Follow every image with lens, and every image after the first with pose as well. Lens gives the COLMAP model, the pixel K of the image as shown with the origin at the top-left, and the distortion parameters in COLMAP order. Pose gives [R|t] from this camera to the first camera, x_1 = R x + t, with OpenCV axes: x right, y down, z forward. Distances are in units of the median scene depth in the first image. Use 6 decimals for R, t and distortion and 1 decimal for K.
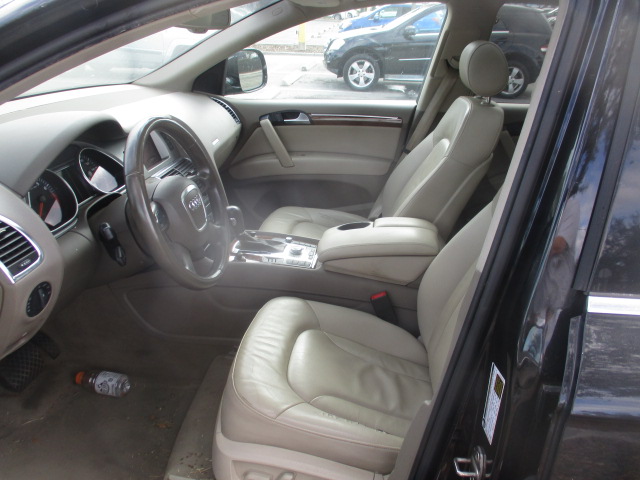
lens RADIAL K [[529.8, 0, 321.6], [0, 529.8, 240.2], [0, 0, 1]] dist [-0.041871, 0.007802]
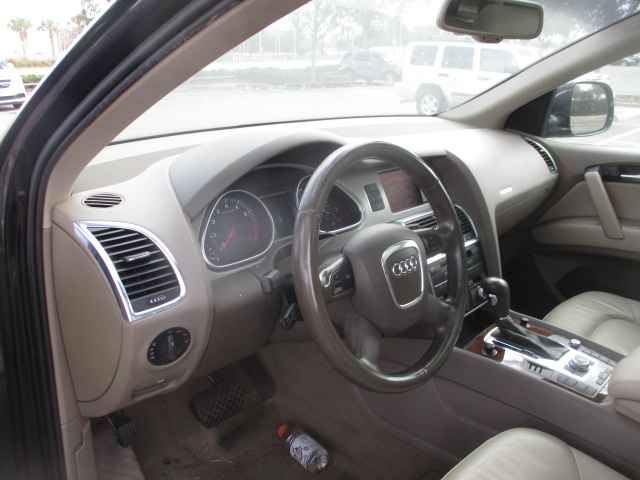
lens RADIAL K [[529.8, 0, 321.6], [0, 529.8, 240.2], [0, 0, 1]] dist [-0.041871, 0.007802]
pose [[0.794271, 0.171745, -0.582783, 0.042328], [-0.222536, 0.974793, -0.016023, -0.040775], [0.565341, 0.142417, 0.812470, 0.216542]]
